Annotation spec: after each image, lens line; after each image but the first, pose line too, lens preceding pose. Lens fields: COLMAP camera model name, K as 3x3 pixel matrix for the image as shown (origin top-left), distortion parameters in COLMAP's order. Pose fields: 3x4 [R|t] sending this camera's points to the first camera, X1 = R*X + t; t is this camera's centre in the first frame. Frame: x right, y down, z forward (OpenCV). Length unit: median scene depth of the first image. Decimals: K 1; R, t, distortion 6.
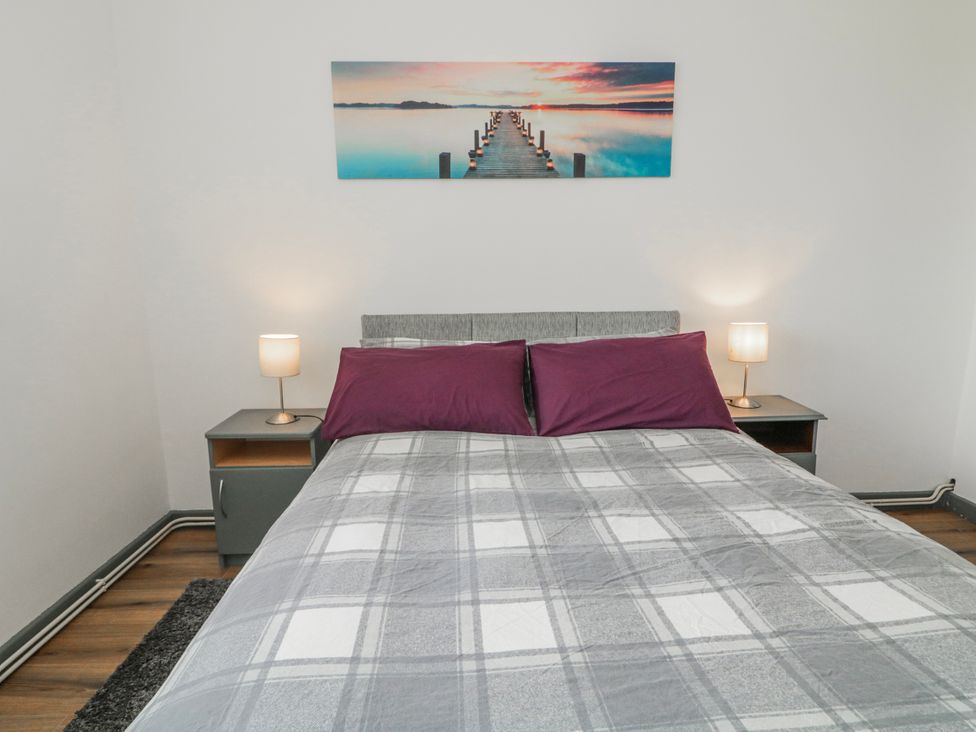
lens RADIAL K [[537.0, 0, 472.3], [0, 537.0, 366.7], [0, 0, 1]] dist [0.000400, -0.000058]
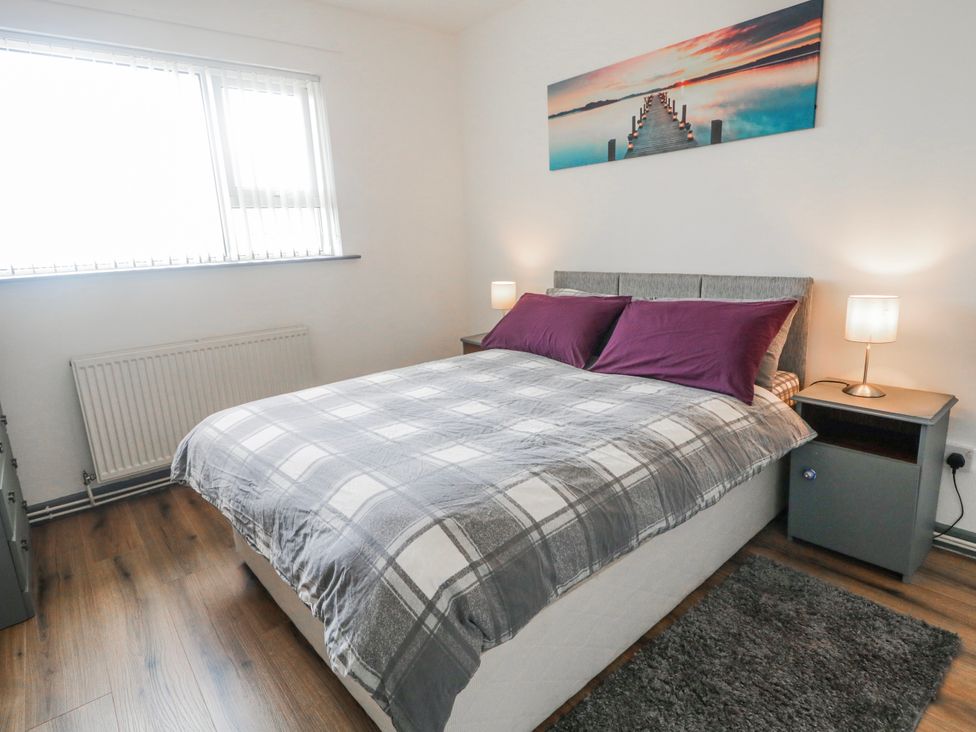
lens RADIAL K [[523.2, 0, 498.1], [0, 523.2, 362.4], [0, 0, 1]] dist [-0.000752, -0.000172]
pose [[0.636973, 0.165809, -0.752843, 0.771862], [-0.106873, 0.986158, 0.126770, -0.019993], [0.763442, -0.000291, 0.645876, 0.028520]]
